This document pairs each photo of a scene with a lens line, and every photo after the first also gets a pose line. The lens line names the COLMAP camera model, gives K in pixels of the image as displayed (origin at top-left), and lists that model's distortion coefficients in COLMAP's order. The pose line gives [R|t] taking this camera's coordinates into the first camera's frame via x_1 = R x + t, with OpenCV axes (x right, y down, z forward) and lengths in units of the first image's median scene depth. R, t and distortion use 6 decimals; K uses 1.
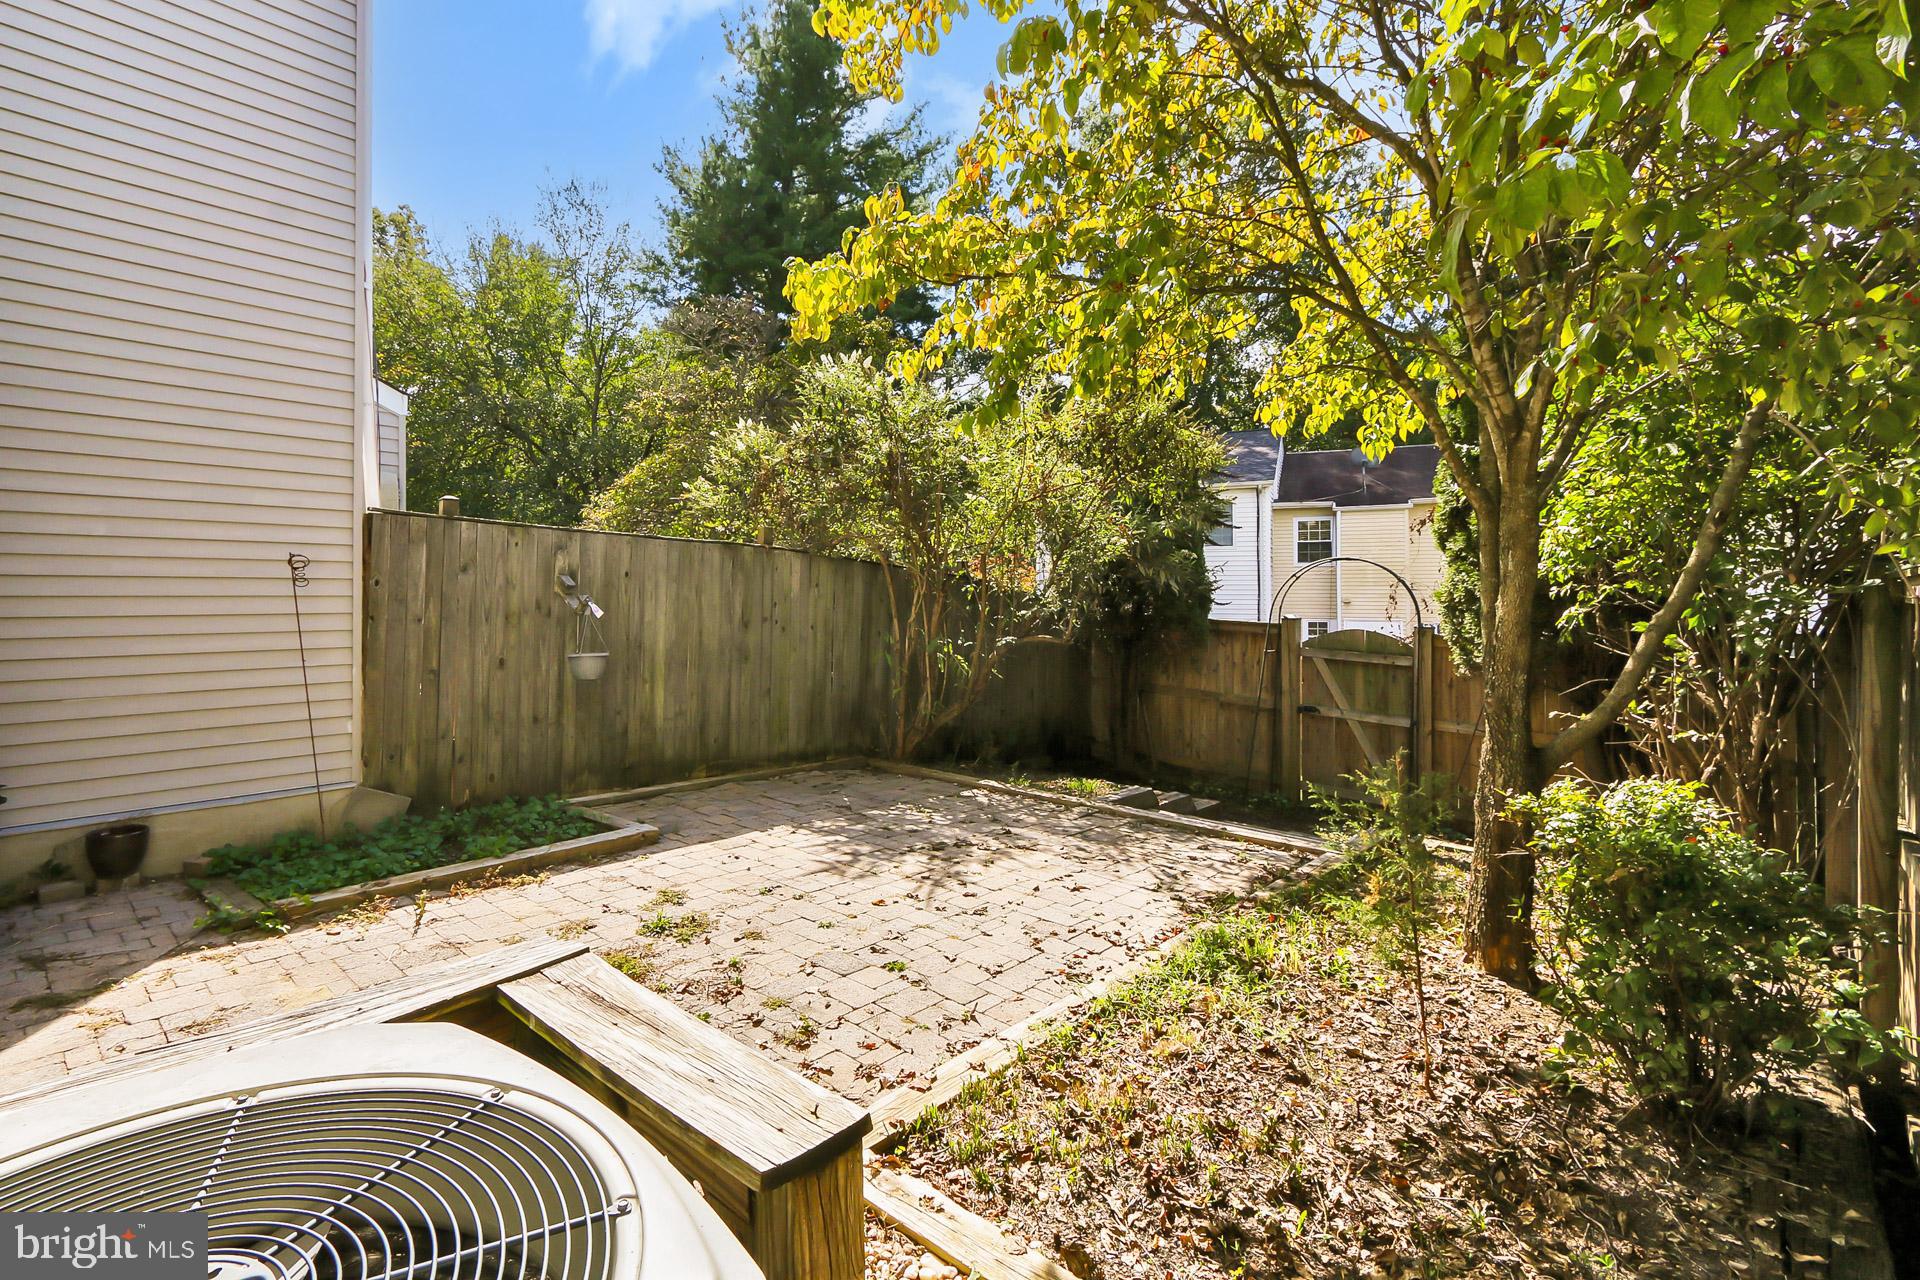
lens RADIAL K [[917.4, 0, 951.2], [0, 917.4, 597.5], [0, 0, 1]] dist [-0.004868, -0.000482]
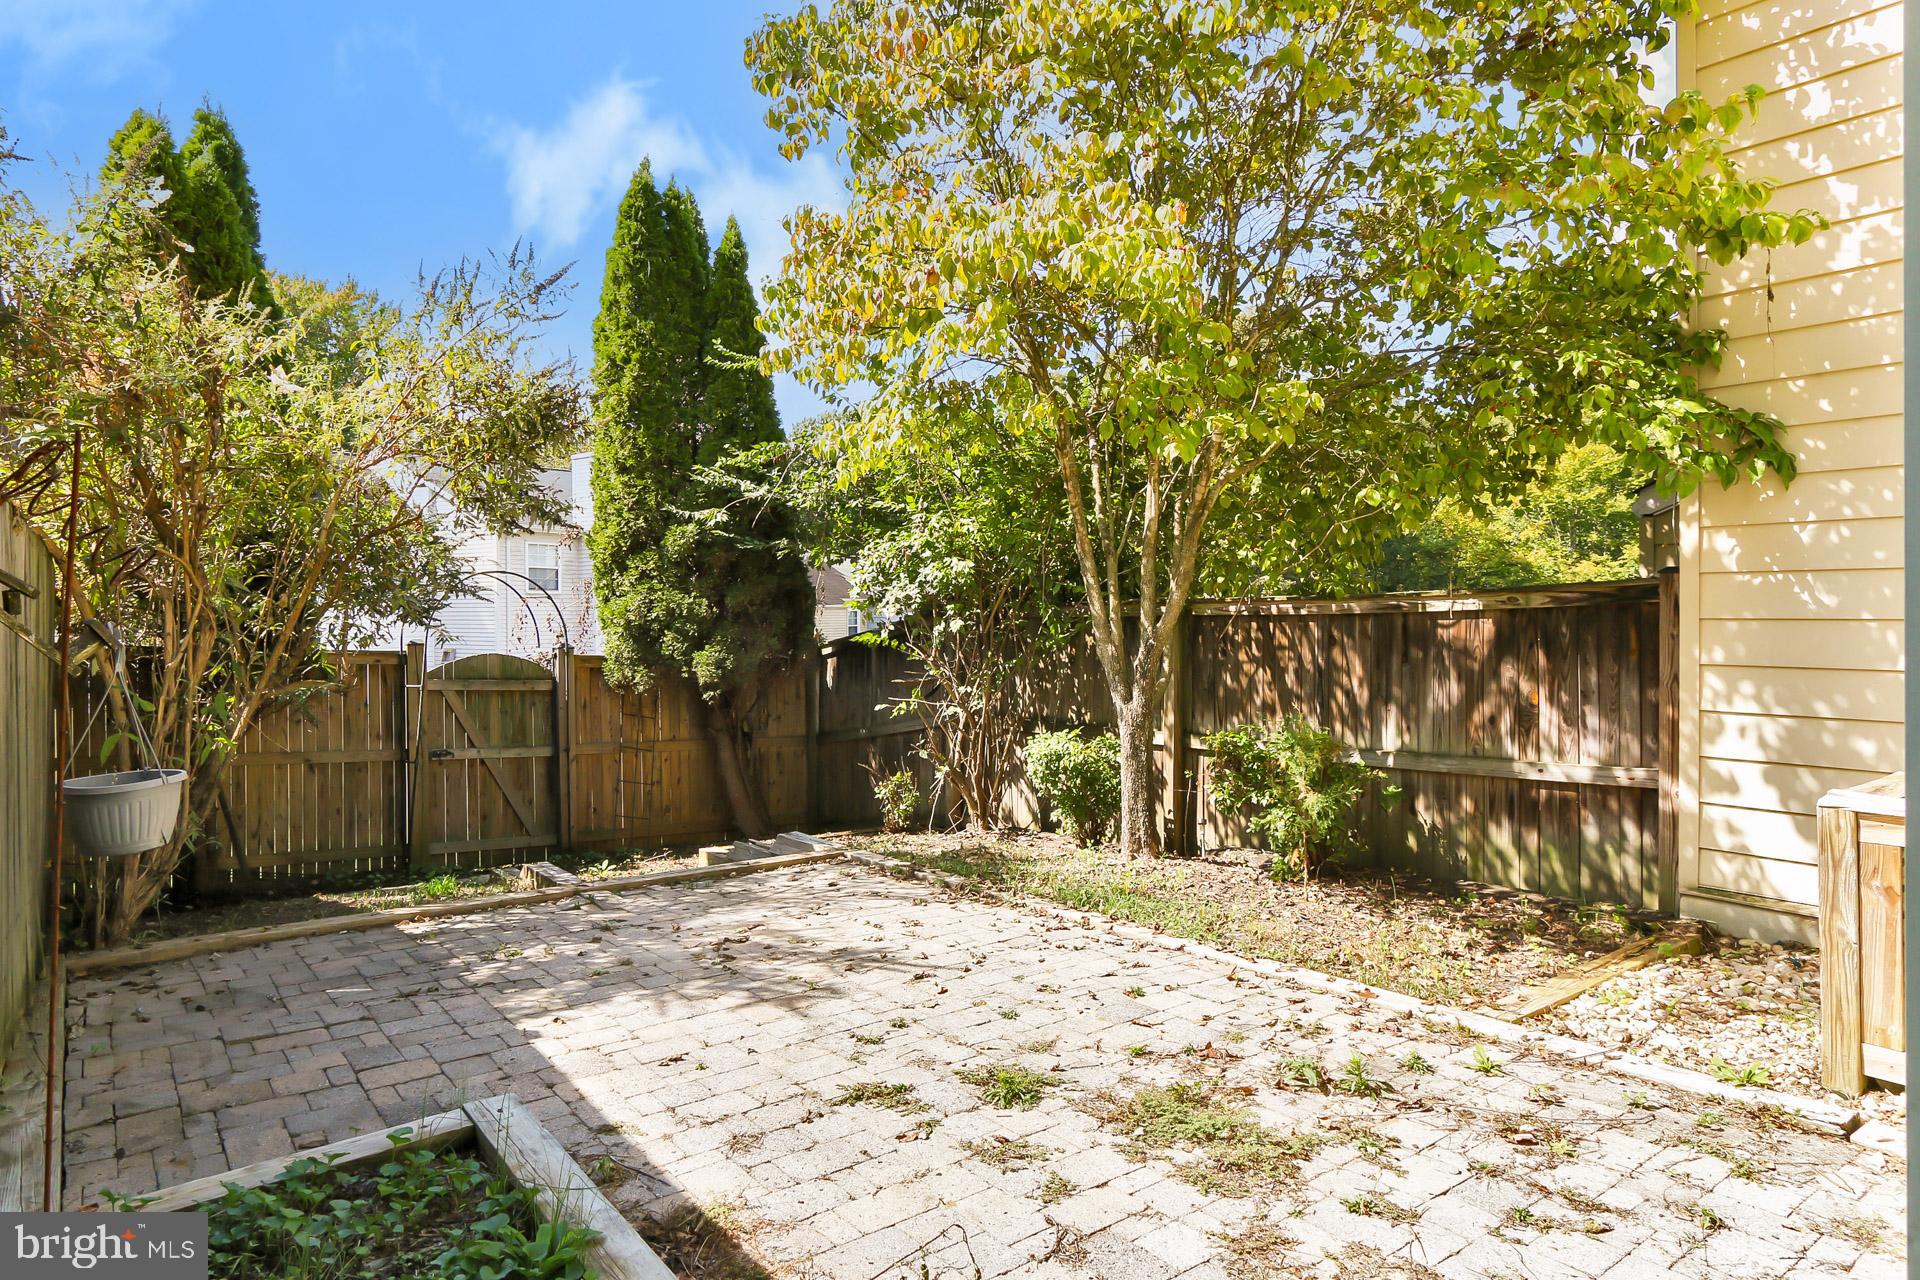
lens RADIAL K [[1083.8, 0, 960.0], [0, 1083.8, 640.0], [0, 0, 1]] dist [-0.000224, -0.000045]
pose [[0.172592, -0.017058, 0.984846, -1.078673], [-0.002349, 0.999840, 0.017729, 0.008084], [-0.984991, -0.005373, 0.172525, 0.872995]]
